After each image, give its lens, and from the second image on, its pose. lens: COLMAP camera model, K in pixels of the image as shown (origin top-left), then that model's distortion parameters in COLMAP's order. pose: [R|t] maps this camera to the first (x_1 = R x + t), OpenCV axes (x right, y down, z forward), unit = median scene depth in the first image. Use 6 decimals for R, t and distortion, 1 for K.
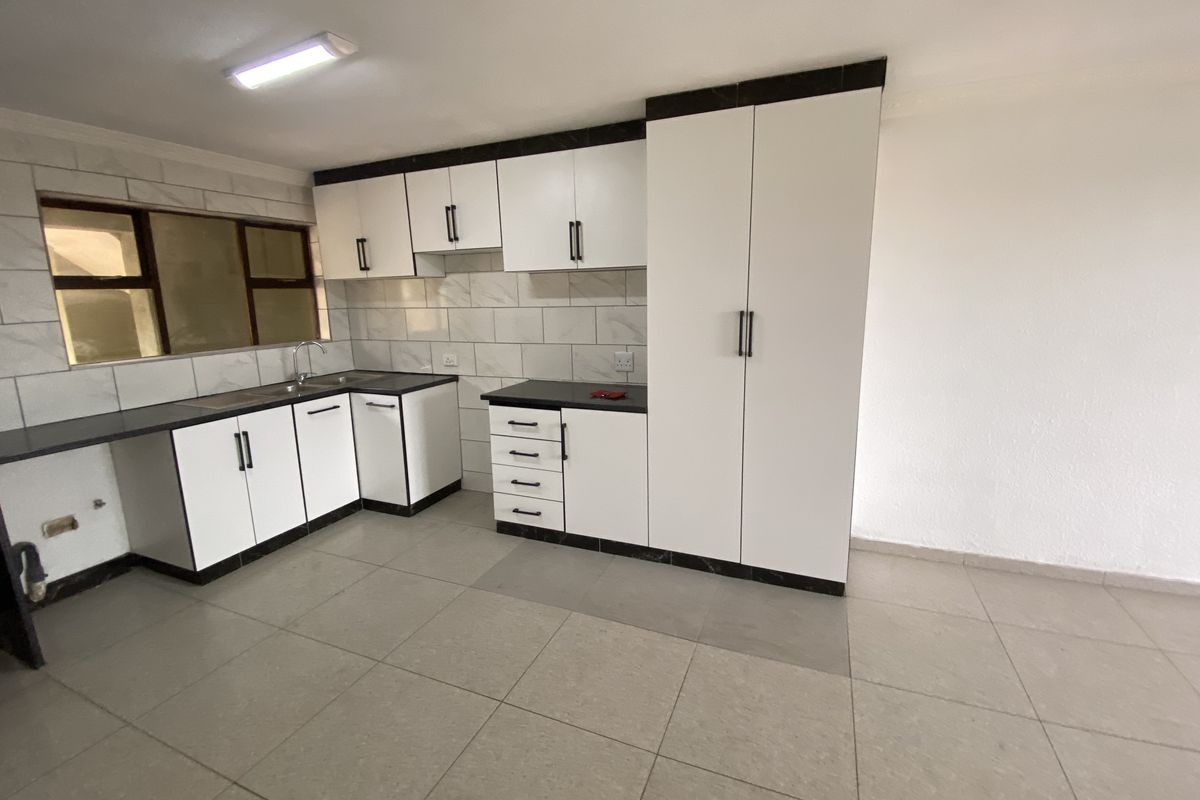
lens RADIAL K [[511.2, 0, 601.8], [0, 511.2, 398.5], [0, 0, 1]] dist [0.014456, -0.019166]
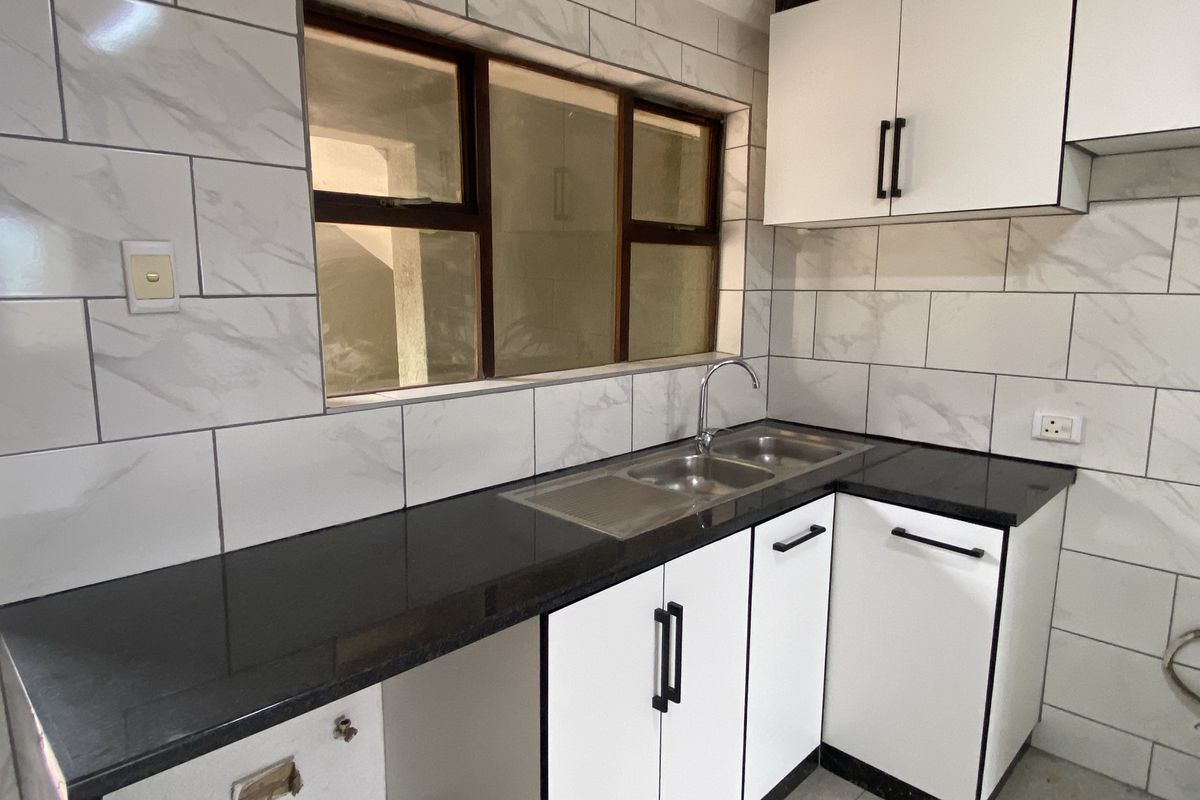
lens RADIAL K [[708.9, 0, 597.3], [0, 708.9, 402.4], [0, 0, 1]] dist [0.019382, -0.000169]
pose [[0.925644, 0.086172, -0.368453, -0.568750], [-0.095801, 0.995369, -0.007883, -0.074490], [0.366068, 0.042595, 0.929613, 0.486631]]
